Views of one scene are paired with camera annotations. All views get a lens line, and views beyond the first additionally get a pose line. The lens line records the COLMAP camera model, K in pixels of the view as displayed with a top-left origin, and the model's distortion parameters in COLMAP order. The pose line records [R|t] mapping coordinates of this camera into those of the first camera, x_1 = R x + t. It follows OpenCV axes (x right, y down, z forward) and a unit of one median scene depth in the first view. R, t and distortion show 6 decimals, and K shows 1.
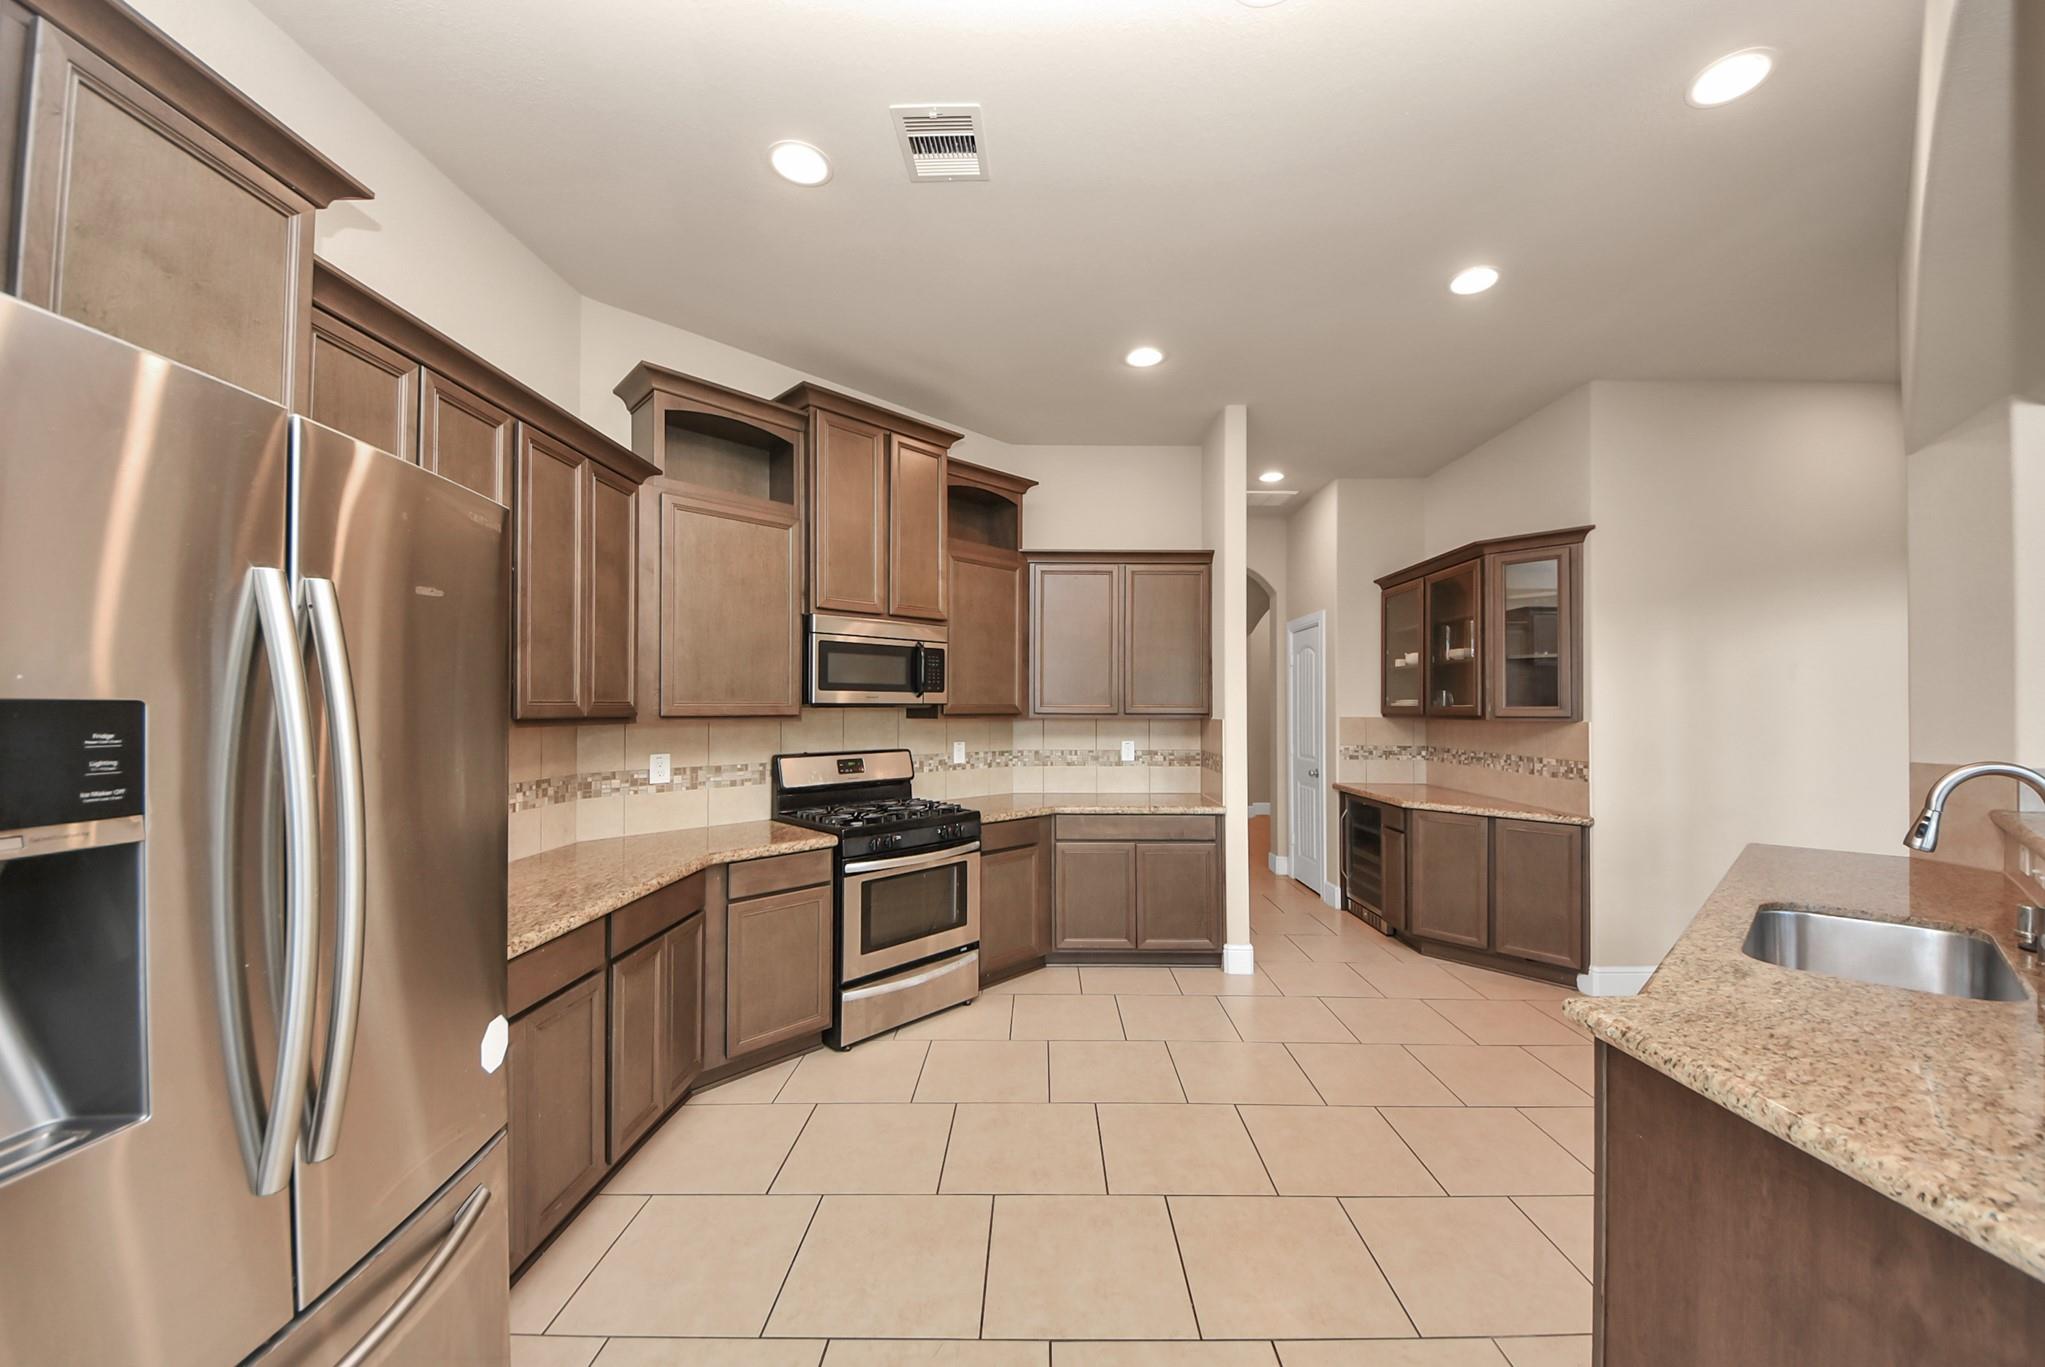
lens RADIAL K [[750.1, 0, 1057.7], [0, 750.1, 680.3], [0, 0, 1]] dist [0.030555, -0.016676]
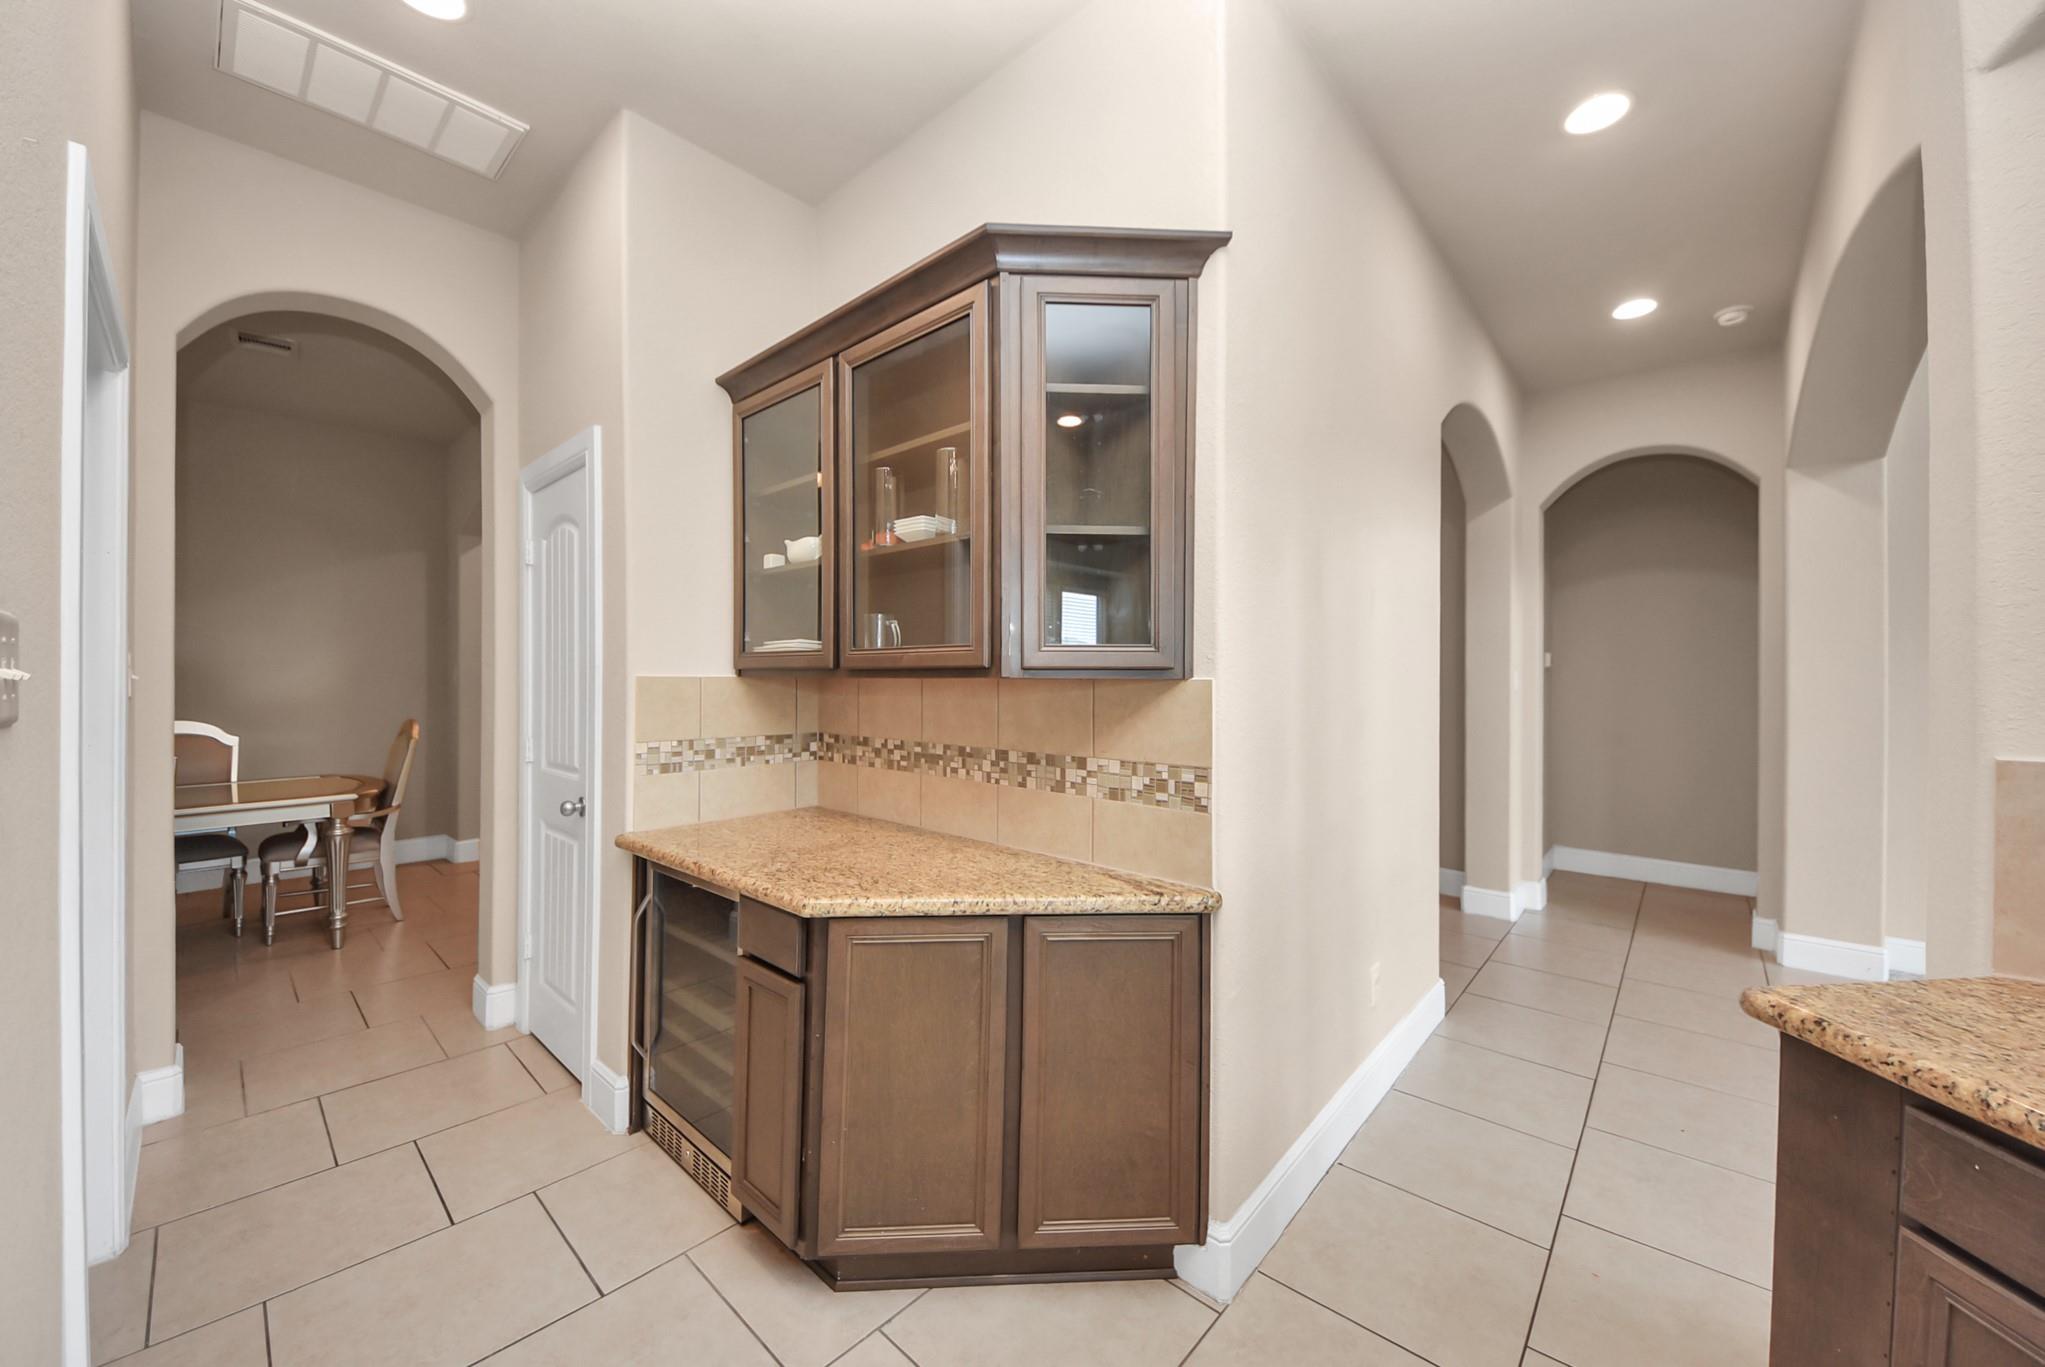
lens RADIAL K [[717.3, 0, 1022.5], [0, 717.3, 683.5], [0, 0, 1]] dist [0.024437, -0.013285]
pose [[0.678555, -0.004085, 0.734538, 0.305554], [-0.029035, 0.999054, 0.032378, 0.046359], [-0.733975, -0.043297, 0.677795, 0.774388]]
